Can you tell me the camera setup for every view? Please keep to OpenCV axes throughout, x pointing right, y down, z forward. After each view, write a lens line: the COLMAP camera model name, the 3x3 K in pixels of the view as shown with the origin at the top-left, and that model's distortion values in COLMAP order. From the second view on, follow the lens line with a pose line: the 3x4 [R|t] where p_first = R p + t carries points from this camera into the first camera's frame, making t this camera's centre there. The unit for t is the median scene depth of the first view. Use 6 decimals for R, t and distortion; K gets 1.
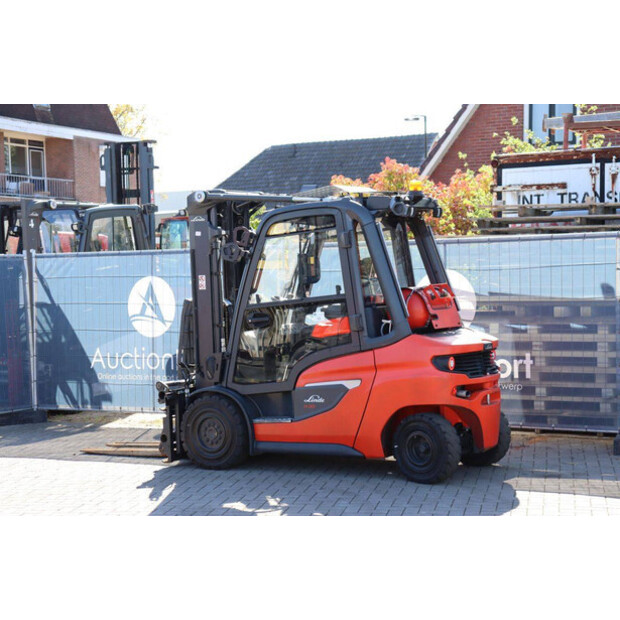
lens RADIAL K [[1521.3, 0, 310.2], [0, 1521.3, 322.3], [0, 0, 1]] dist [0.410755, 0.617006]
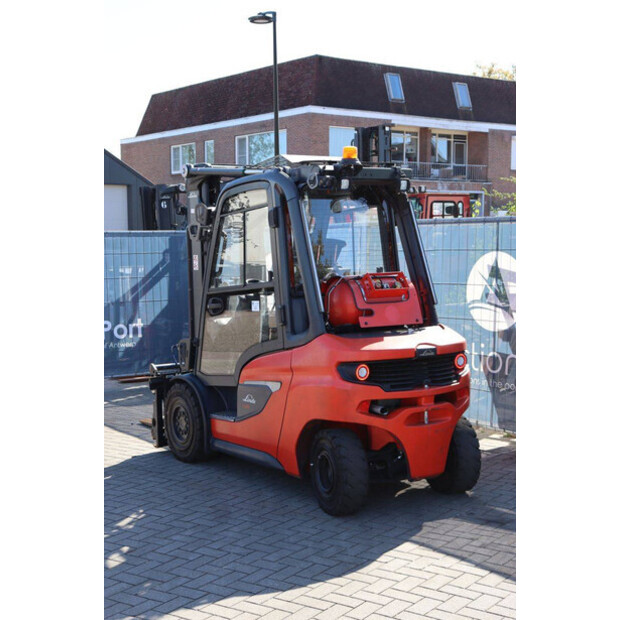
lens RADIAL K [[1082.5, 0, 299.0], [0, 1082.5, 312.1], [0, 0, 1]] dist [0.150970, 0.135804]
pose [[0.892380, 0.045724, -0.448963, 0.294914], [-0.029130, 0.998615, 0.043802, -0.027061], [0.450344, -0.026010, 0.892476, 0.433852]]
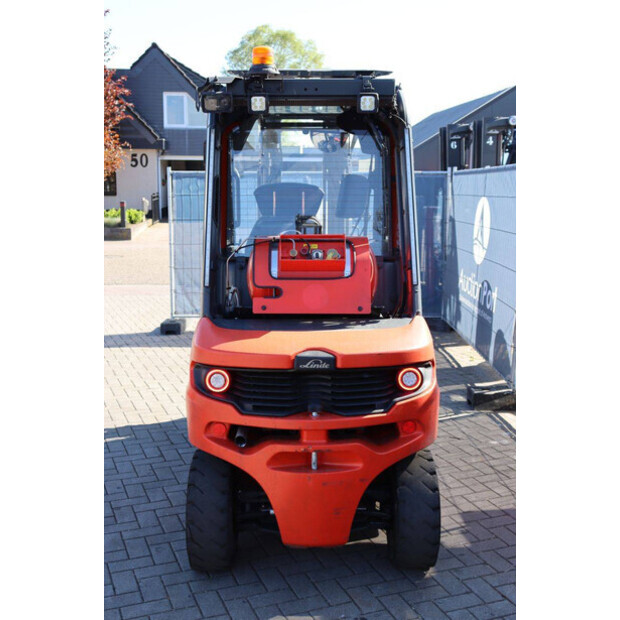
lens RADIAL K [[810.9, 0, 310.0], [0, 810.9, 310.0], [0, 0, 1]] dist [0.015322, 0.016049]
pose [[0.491961, 0.165152, -0.854809, 0.329720], [-0.050278, 0.985594, 0.161484, -0.044257], [0.869164, -0.036466, 0.493177, 0.815187]]
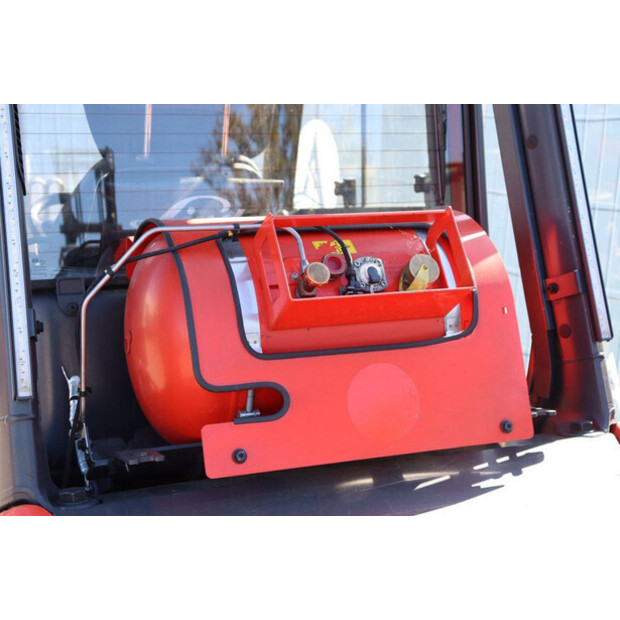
lens RADIAL K [[1082.5, 0, 299.0], [0, 1082.5, 312.1], [0, 0, 1]] dist [0.150970, 0.135804]
pose [[0.783577, 0.143878, -0.604406, 0.151668], [-0.052218, 0.984626, 0.166691, -0.033415], [0.619097, -0.099055, 0.779043, 0.855876]]
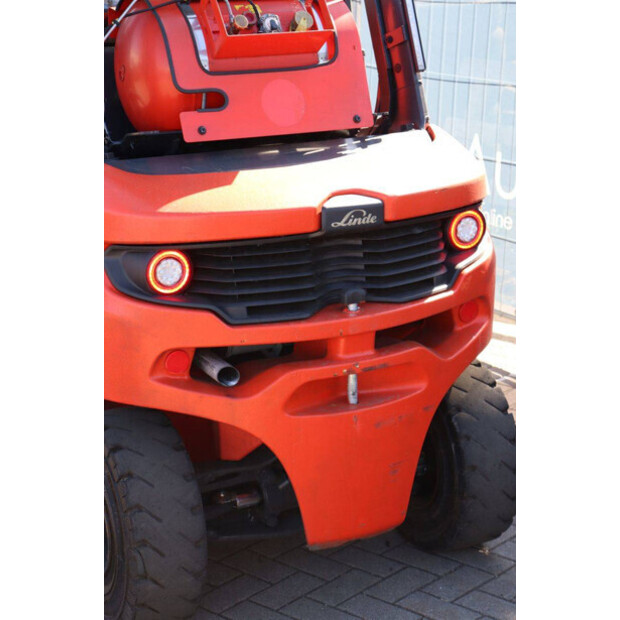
lens RADIAL K [[1521.3, 0, 310.2], [0, 1521.3, 322.3], [0, 0, 1]] dist [0.410755, 0.617006]
pose [[0.846550, 0.149003, -0.511029, 0.247865], [-0.029120, 0.971550, 0.235039, -0.031523], [0.531512, -0.184092, 0.826804, 0.707557]]
